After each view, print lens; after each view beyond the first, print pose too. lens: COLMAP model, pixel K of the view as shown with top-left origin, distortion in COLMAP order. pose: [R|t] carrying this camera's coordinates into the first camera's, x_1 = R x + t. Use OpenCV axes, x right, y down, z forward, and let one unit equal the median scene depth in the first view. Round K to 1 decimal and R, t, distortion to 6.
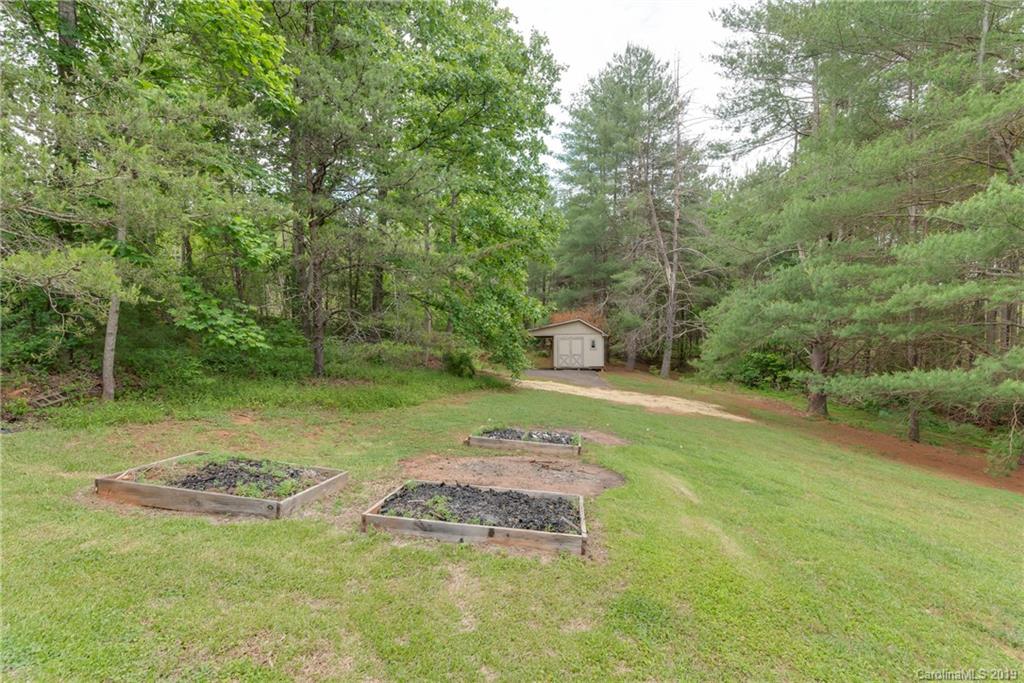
lens RADIAL K [[457.7, 0, 506.3], [0, 457.7, 346.8], [0, 0, 1]] dist [0.011249, 0.000351]
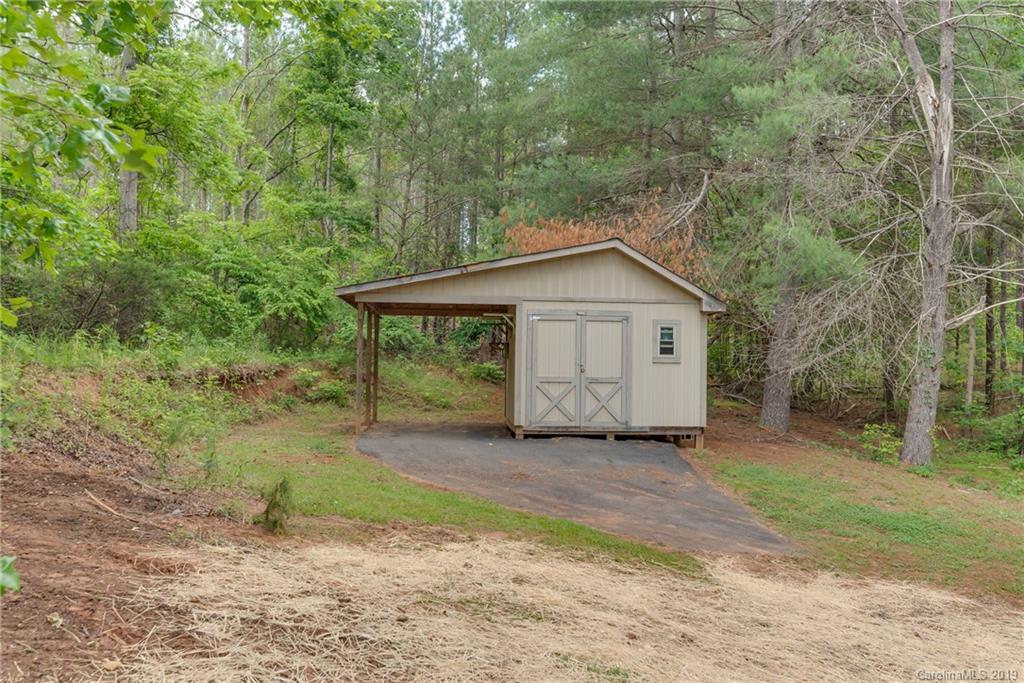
lens RADIAL K [[457.7, 0, 506.3], [0, 457.7, 346.8], [0, 0, 1]] dist [0.011249, 0.000351]
pose [[0.998956, 0.025932, 0.037608, 0.088573], [-0.024534, 0.999008, -0.037176, 0.009683], [-0.038534, 0.036215, 0.998601, 0.740893]]
